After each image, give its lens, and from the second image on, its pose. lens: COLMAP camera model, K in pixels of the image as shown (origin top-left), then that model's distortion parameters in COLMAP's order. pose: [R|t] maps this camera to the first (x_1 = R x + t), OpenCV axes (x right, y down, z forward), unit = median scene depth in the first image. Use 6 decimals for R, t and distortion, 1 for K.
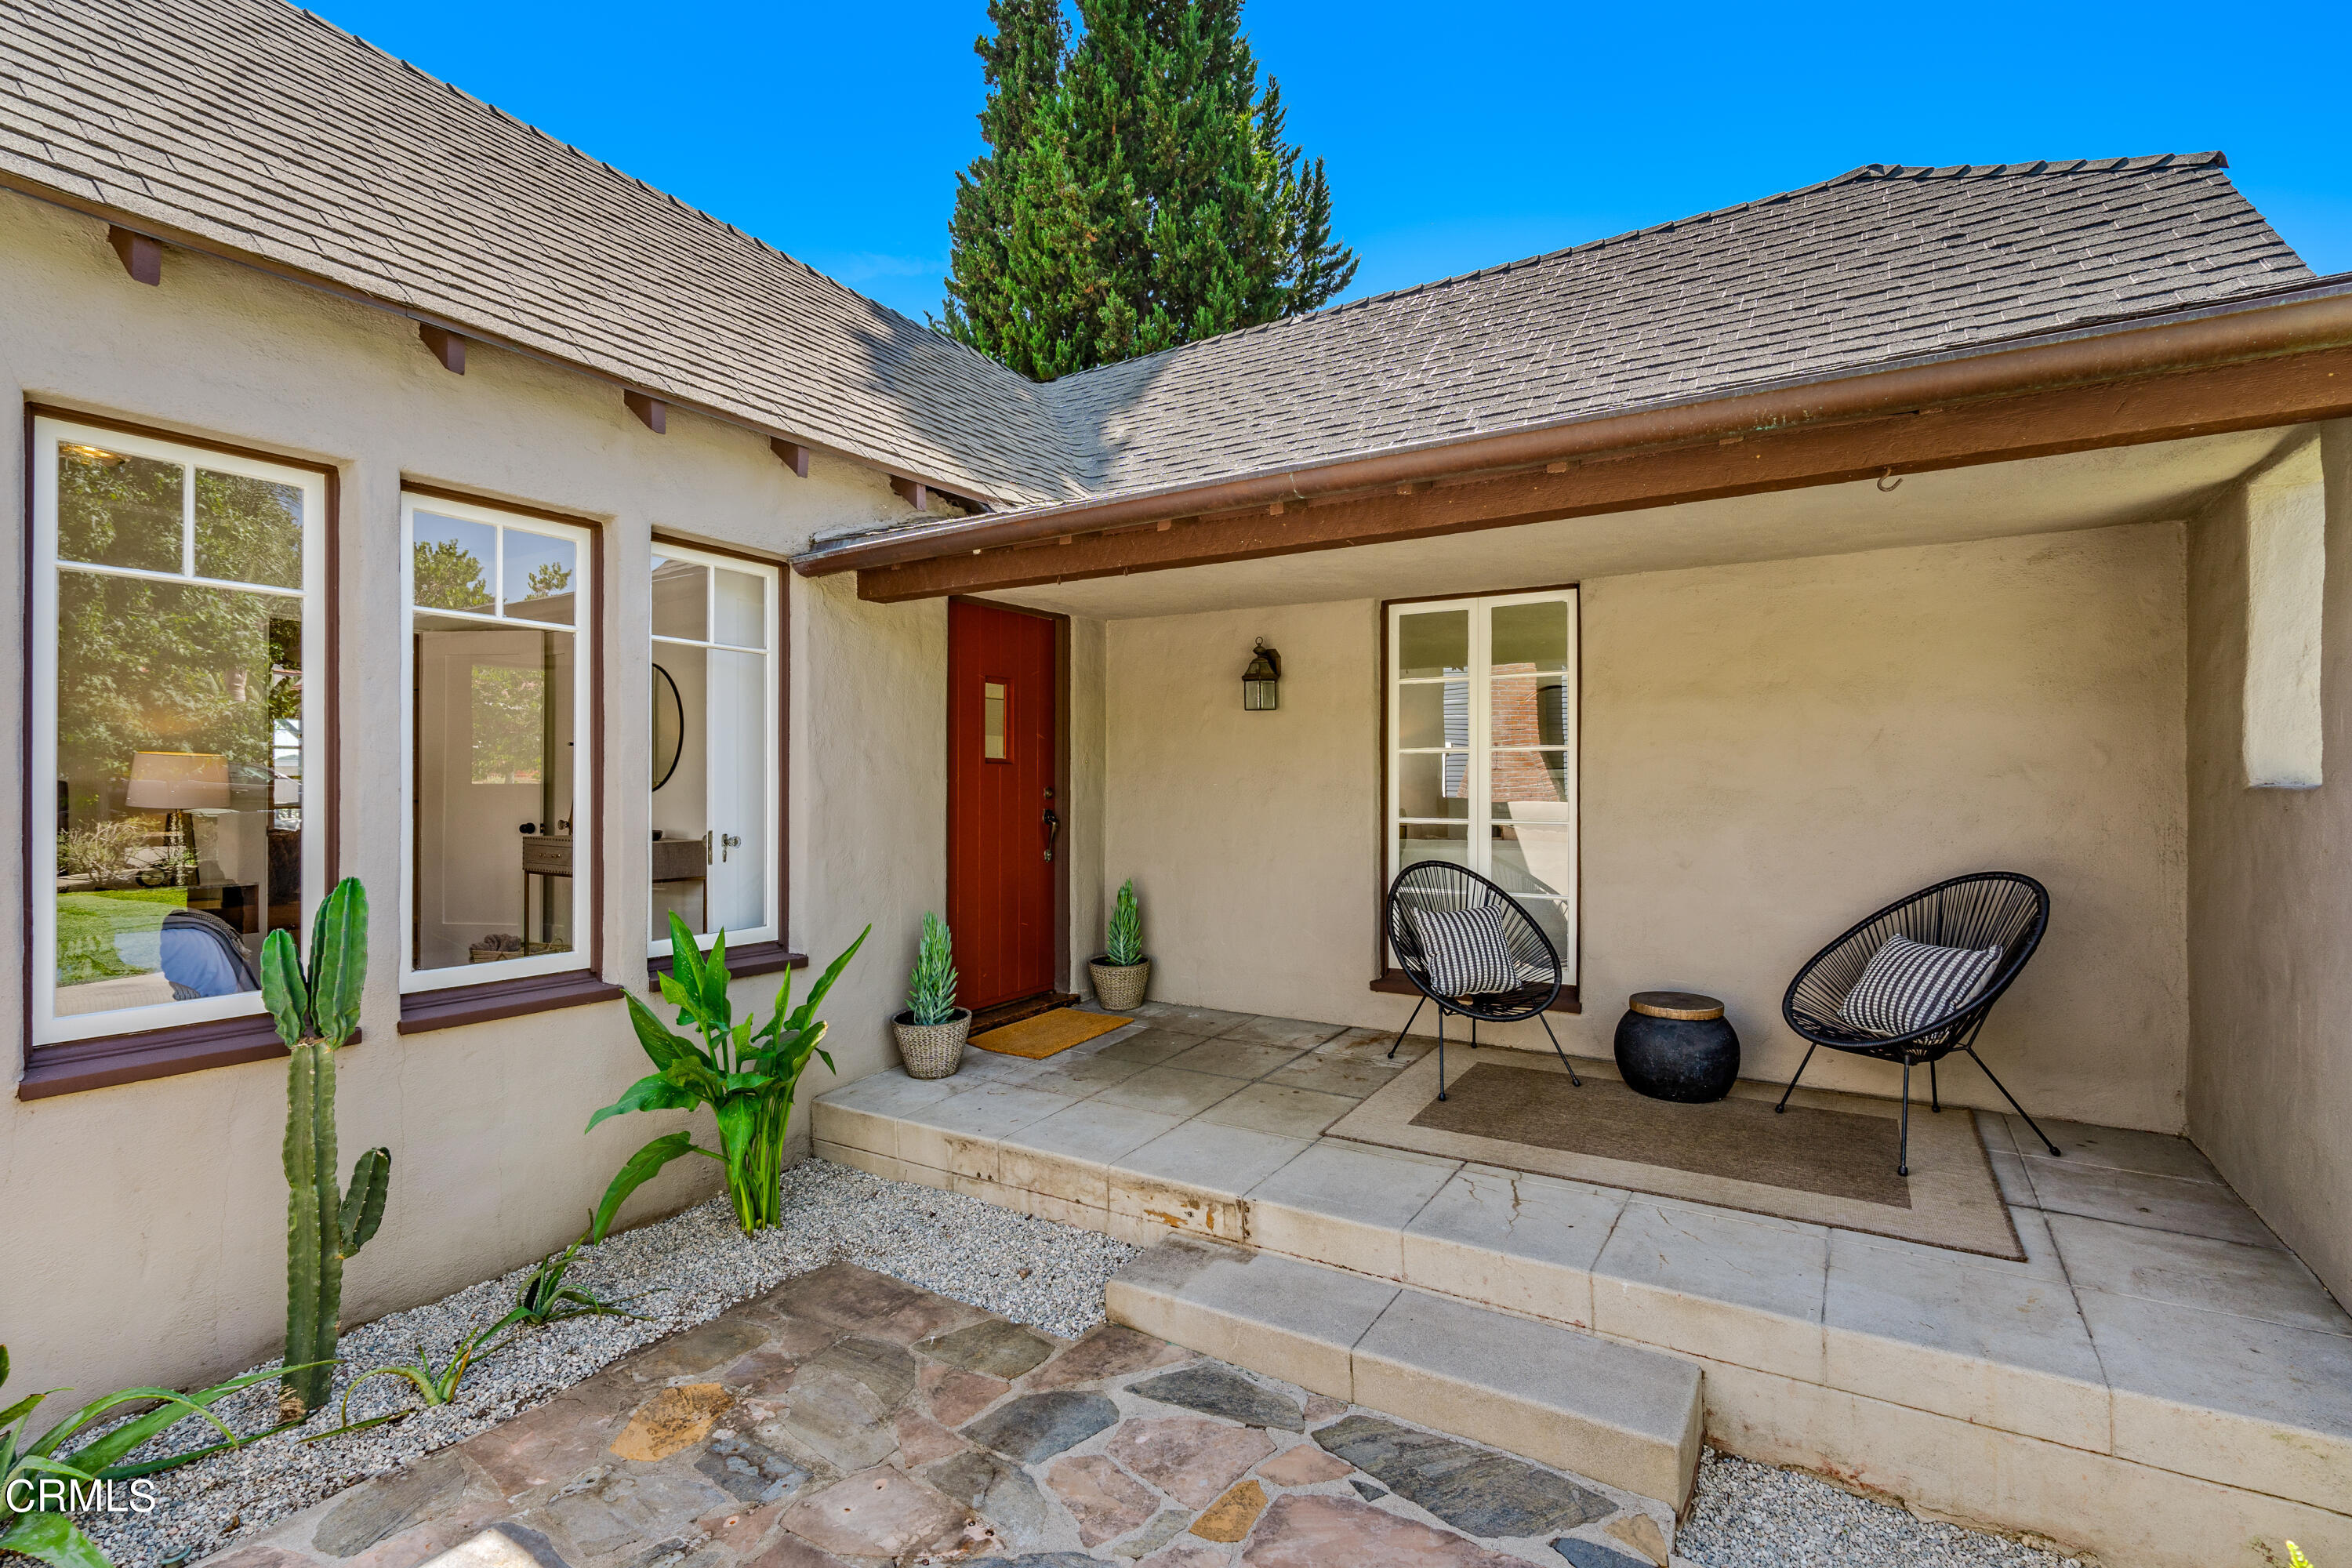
lens RADIAL K [[1066.2, 0, 1168.7], [0, 1066.2, 779.8], [0, 0, 1]] dist [-0.000952, 0.000359]
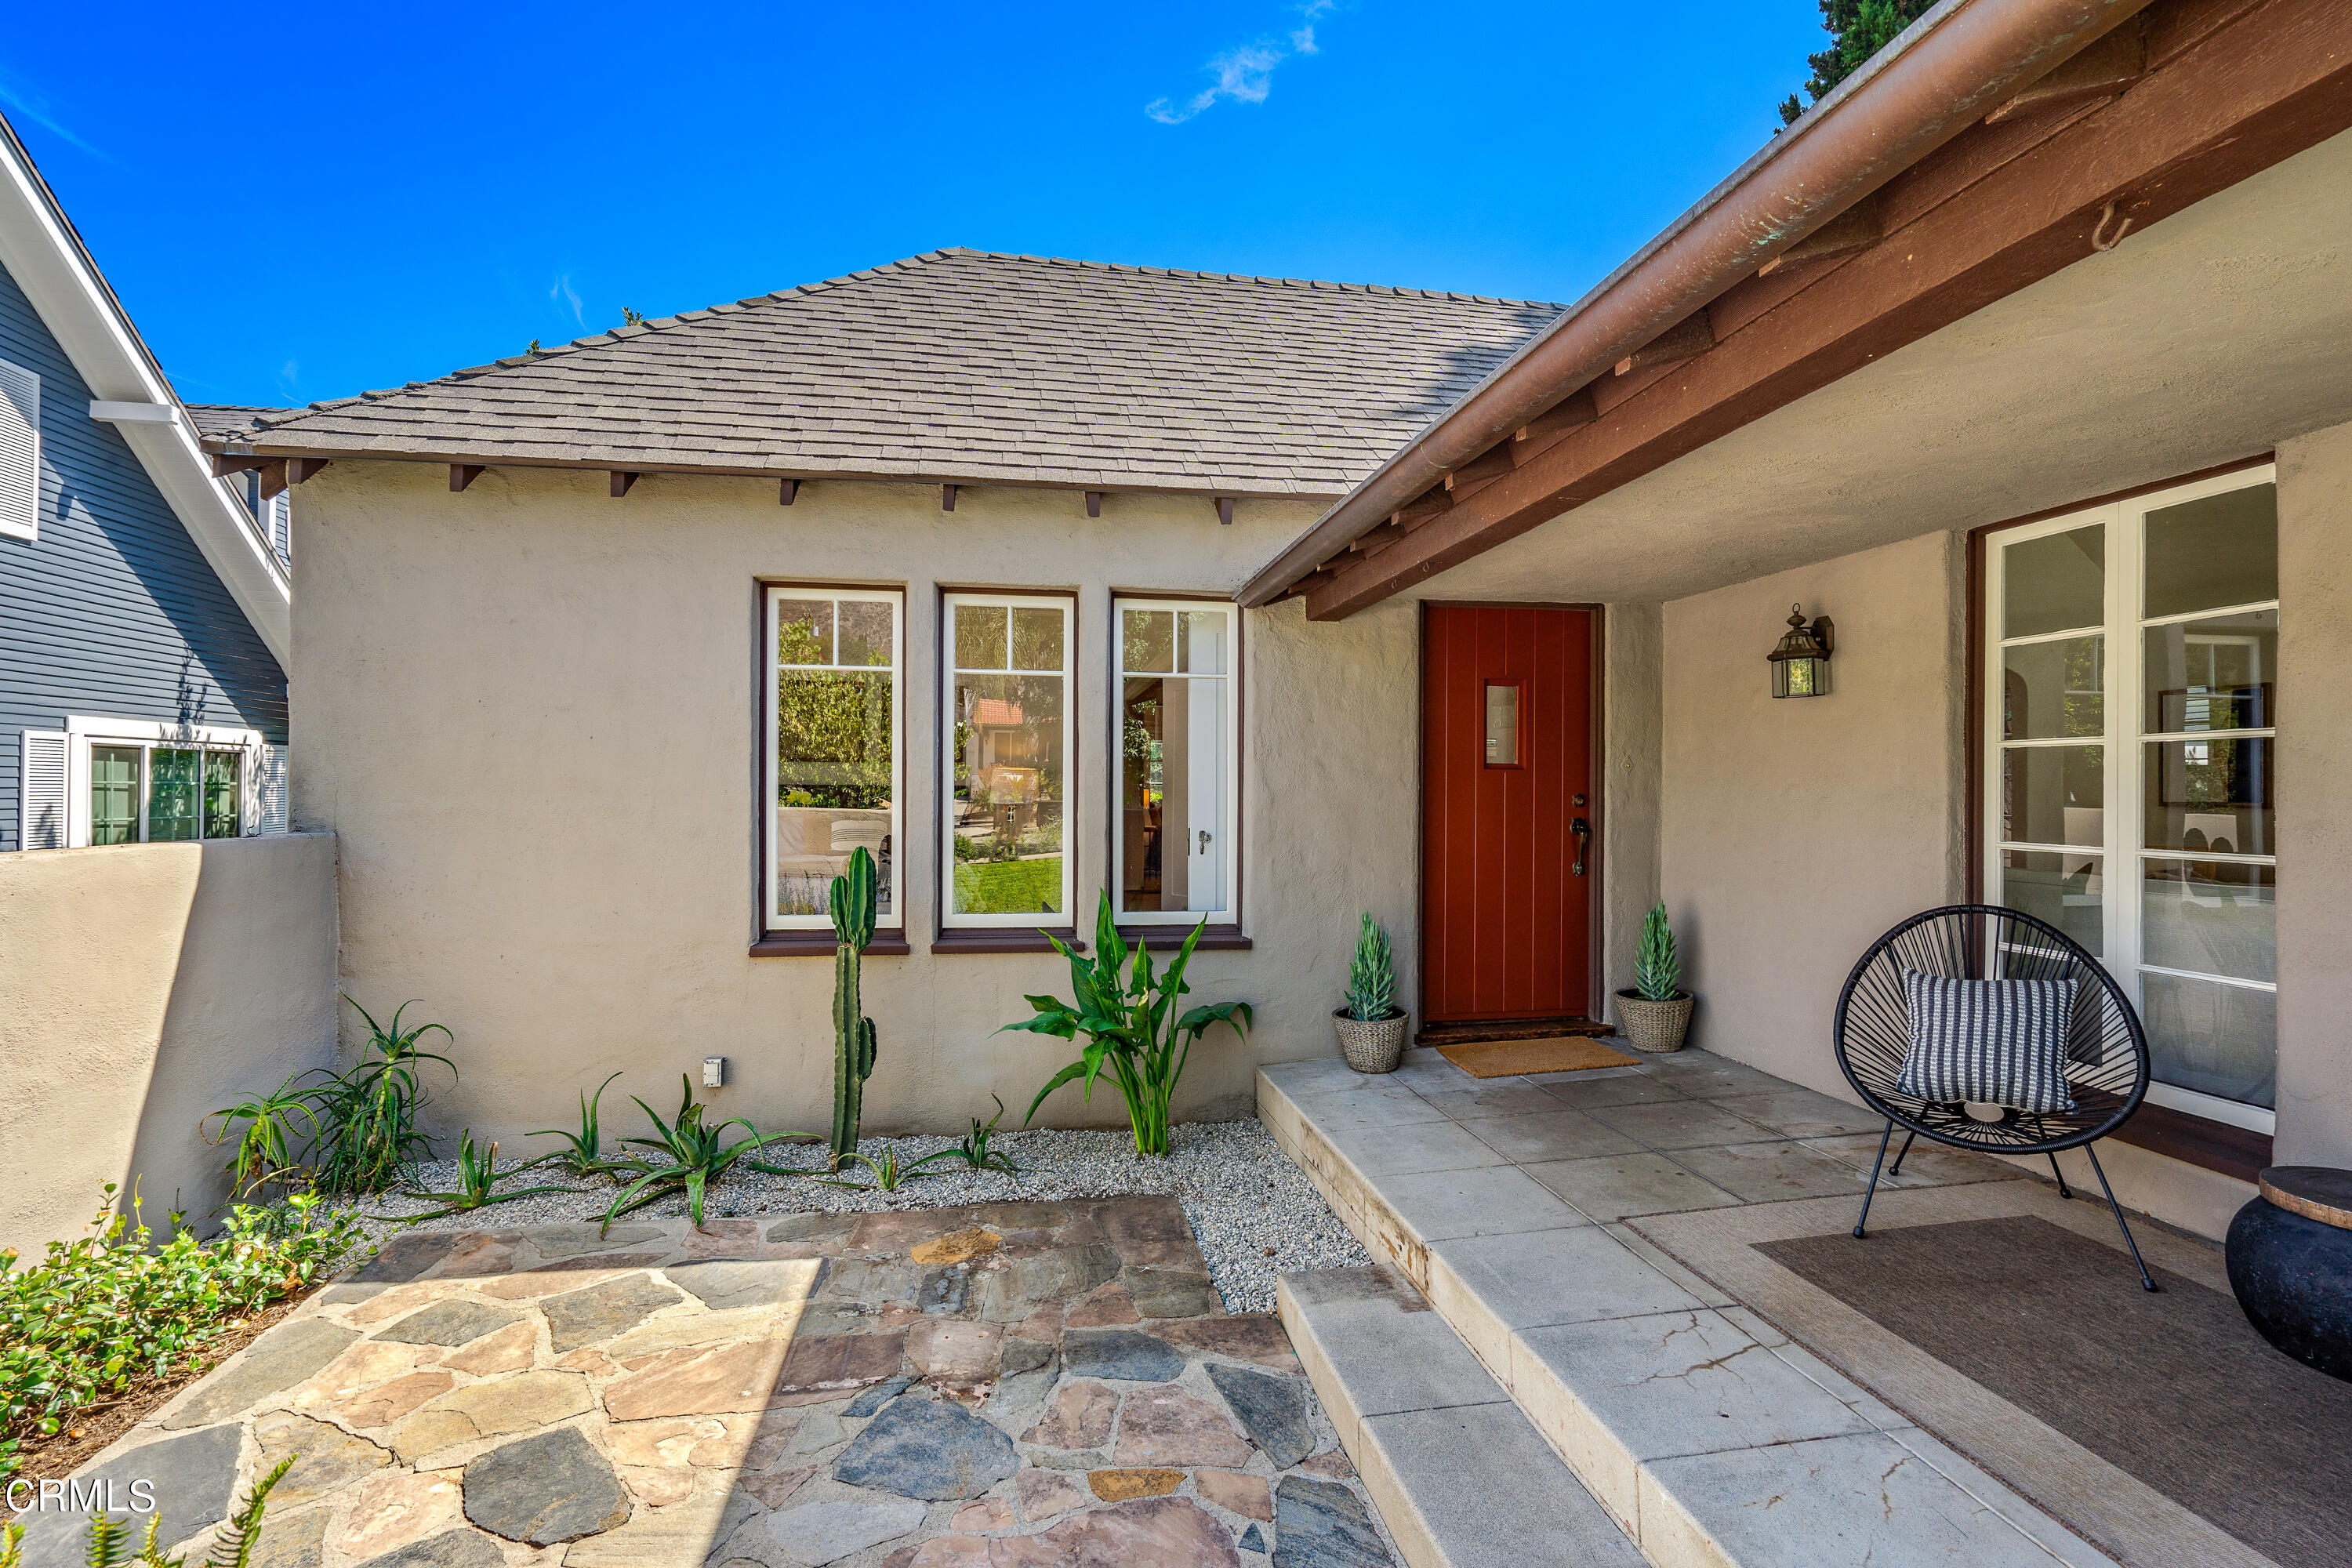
lens RADIAL K [[1076.6, 0, 1176.0], [0, 1076.6, 784.0], [0, 0, 1]] dist [0.000211, 0.000712]
pose [[0.660082, -0.000894, -0.751193, 0.562746], [-0.001644, 0.999995, -0.002635, 0.001539], [0.751192, 0.002974, 0.660078, 0.209546]]
